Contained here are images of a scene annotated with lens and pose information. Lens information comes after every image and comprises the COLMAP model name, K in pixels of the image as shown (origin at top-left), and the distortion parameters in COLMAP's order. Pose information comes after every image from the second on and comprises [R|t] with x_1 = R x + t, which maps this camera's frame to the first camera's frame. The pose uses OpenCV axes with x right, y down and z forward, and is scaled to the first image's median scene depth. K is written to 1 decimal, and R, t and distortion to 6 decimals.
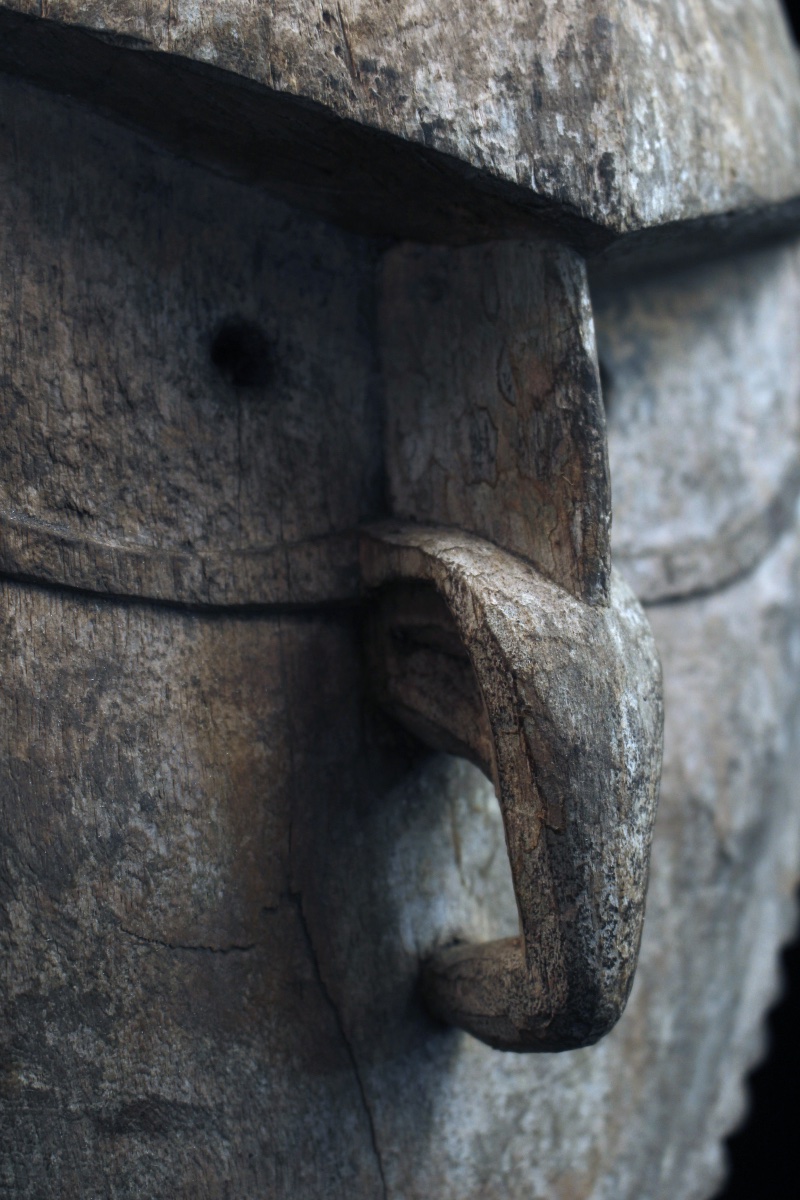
lens RADIAL K [[1970.6, 0, 442.8], [0, 1970.6, 590.1], [0, 0, 1]] dist [-0.058639, 0.000000]
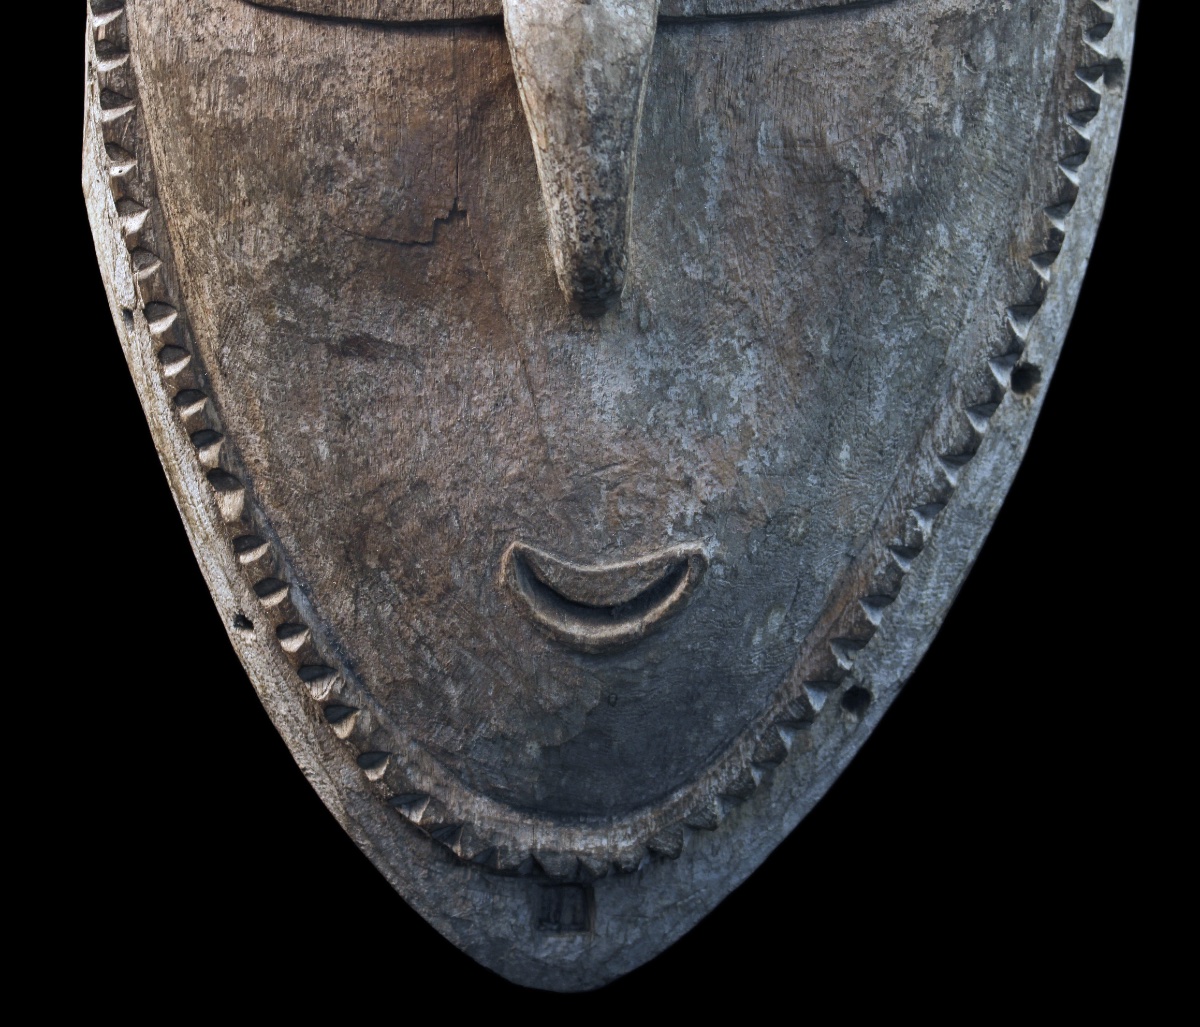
lens RADIAL K [[3663.9, 0, 646.1], [0, 3663.9, 557.3], [0, 0, 1]] dist [0.013597, 0.000000]
pose [[0.798546, 0.018875, -0.601637, 1.819224], [0.024477, 0.997663, 0.063786, 0.254262], [0.601436, -0.065662, 0.796218, -1.235139]]
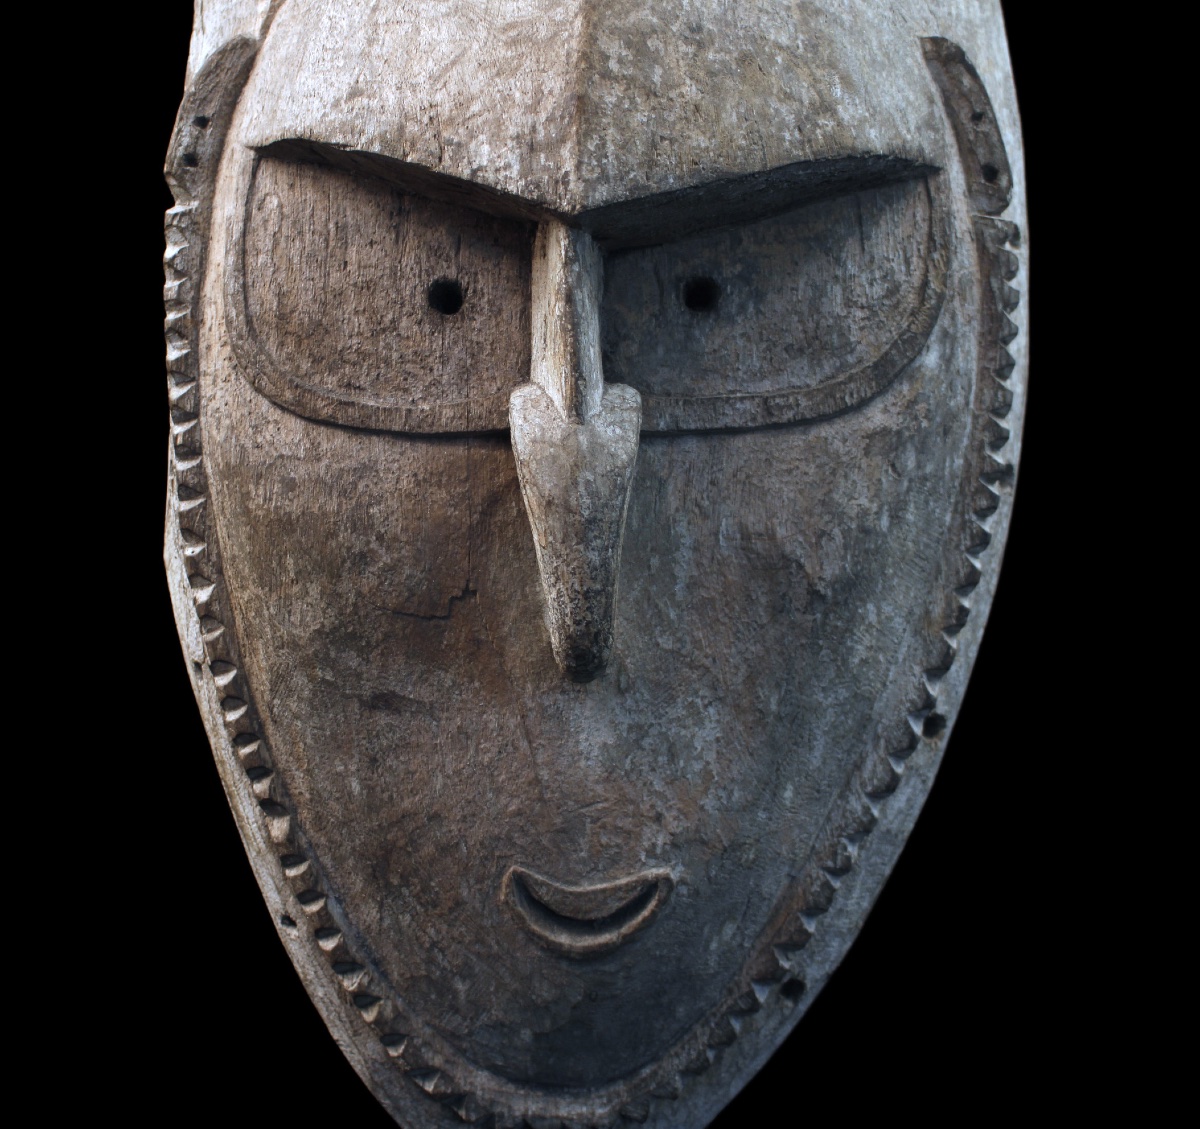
lens RADIAL K [[2273.3, 0, 507.4], [0, 2273.3, 579.2], [0, 0, 1]] dist [-0.097438, 0.000000]
pose [[0.781531, -0.003499, -0.623856, 1.318845], [0.015424, 0.999787, 0.013715, 0.120036], [0.623675, -0.020341, 0.781419, -0.654482]]
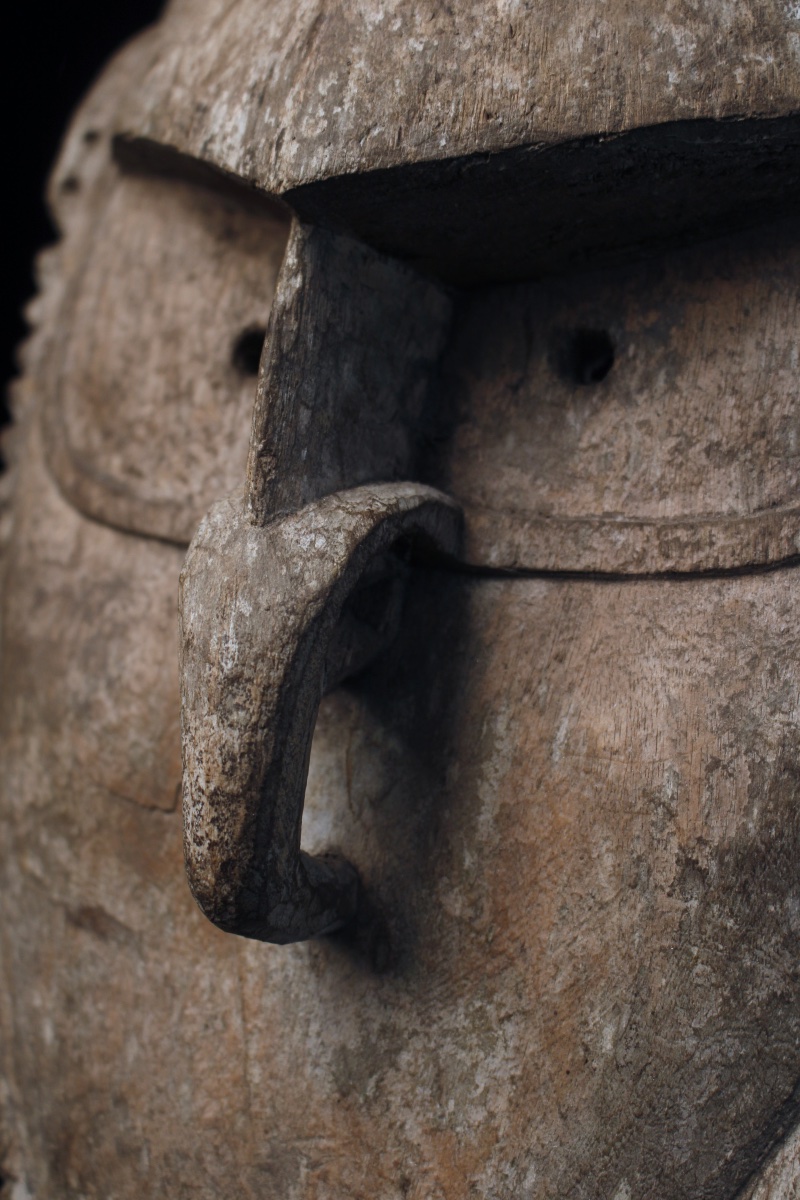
lens RADIAL K [[1897.6, 0, 381.8], [0, 1897.6, 587.5], [0, 0, 1]] dist [-0.054642, 0.000000]
pose [[0.367897, -0.014404, -0.929755, 1.109234], [-0.123071, 0.990329, -0.064041, 0.103612], [0.921686, 0.137987, 0.362566, 0.682997]]
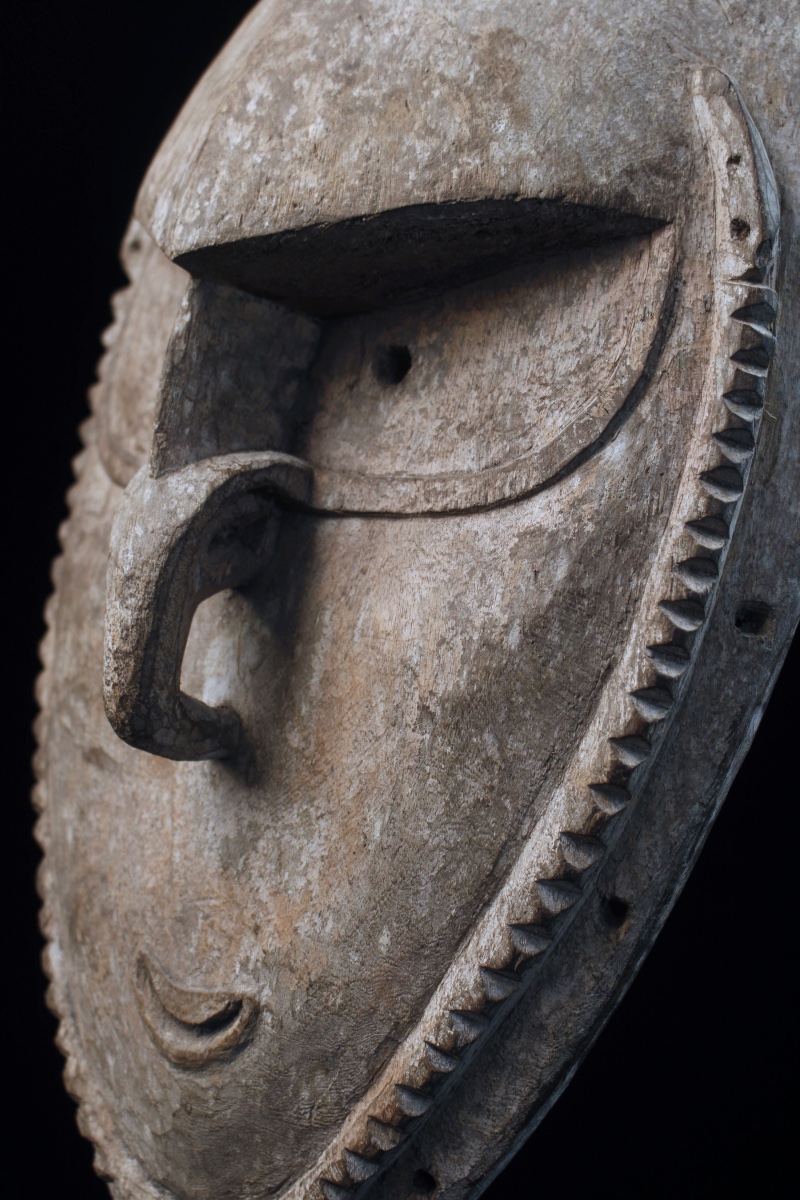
lens RADIAL K [[1897.6, 0, 371.3], [0, 1897.6, 580.7], [0, 0, 1]] dist [-0.054642, 0.000000]
pose [[0.150198, -0.022884, -0.988391, 1.724091], [-0.152314, 0.987261, -0.046003, 0.142489], [0.976853, 0.157456, 0.144799, 0.964208]]
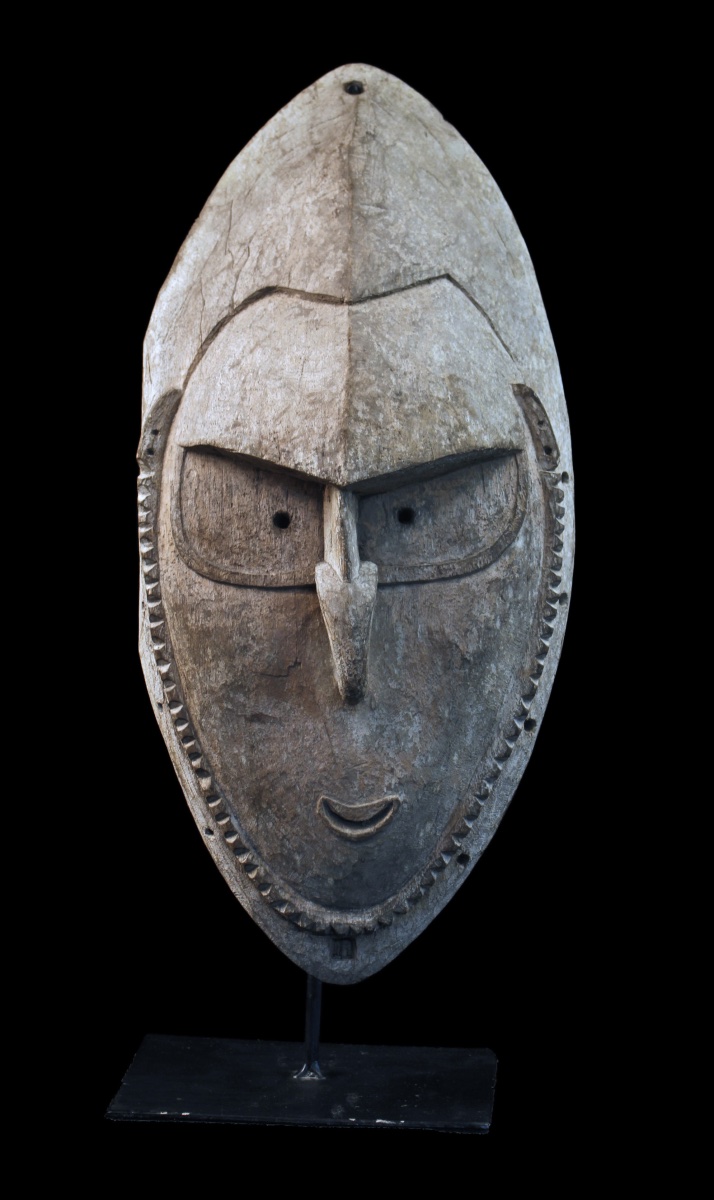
lens RADIAL K [[2908.4, 0, 405.2], [0, 2908.4, 598.0], [0, 0, 1]] dist [-0.080383, 0.000000]
pose [[0.812767, -0.044035, -0.580922, 3.471735], [0.042286, 0.998968, -0.016562, 0.136849], [0.581052, -0.011104, 0.813790, -3.557535]]
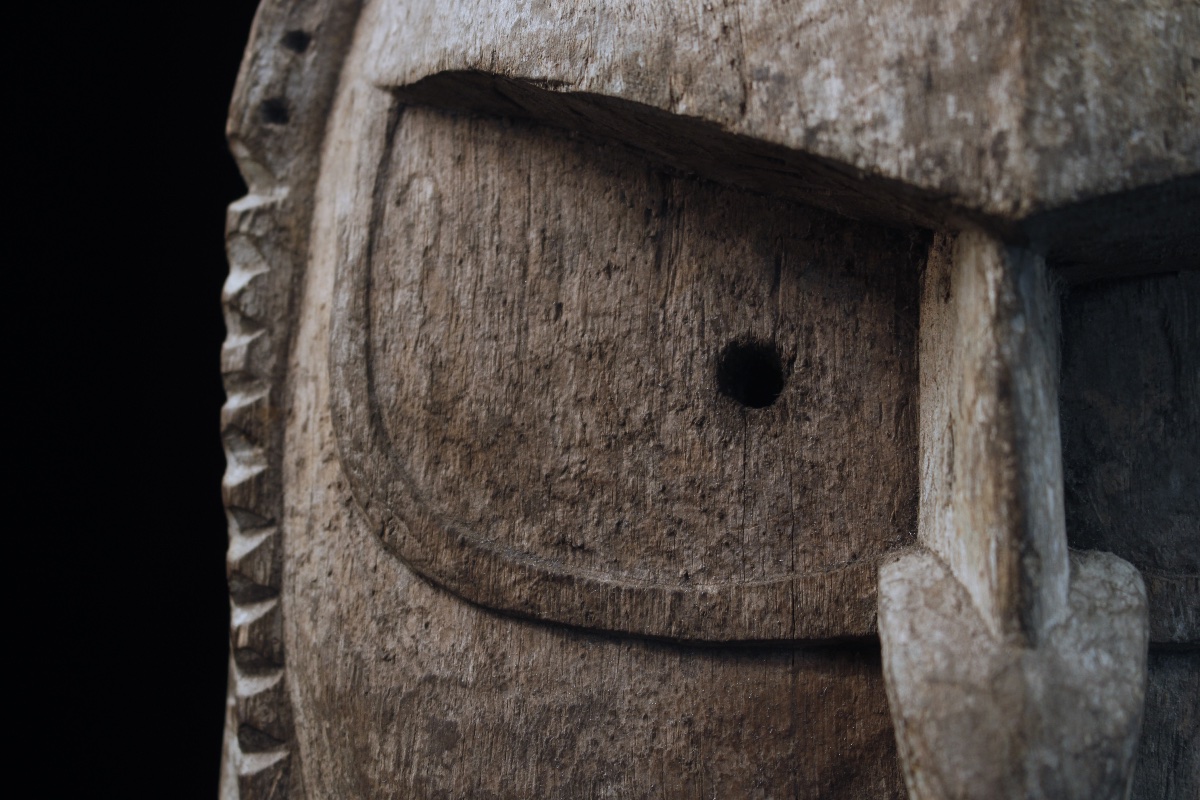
lens RADIAL K [[2793.1, 0, 589.5], [0, 2793.1, 400.3], [0, 0, 1]] dist [0.015255, 0.000000]
pose [[0.730375, -0.051838, -0.681077, 0.788212], [0.005143, 0.997505, -0.070407, -0.014306], [0.683028, 0.047921, 0.728819, -0.034910]]
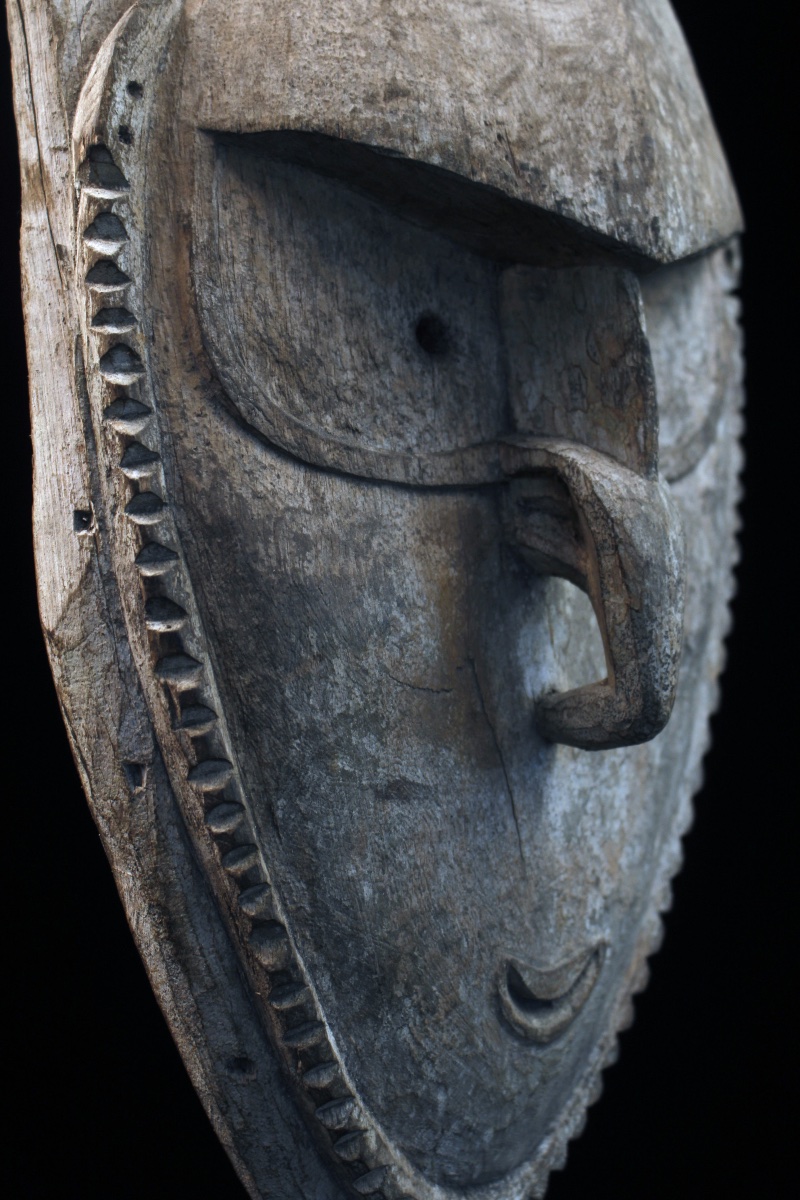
lens RADIAL K [[2032.1, 0, 459.1], [0, 2032.1, 585.0], [0, 0, 1]] dist [-0.042629, 0.000000]
pose [[0.985467, -0.027317, 0.167654, -0.387528], [0.023672, 0.999439, 0.023701, 0.052885], [-0.168207, -0.019388, 0.985561, -0.719194]]
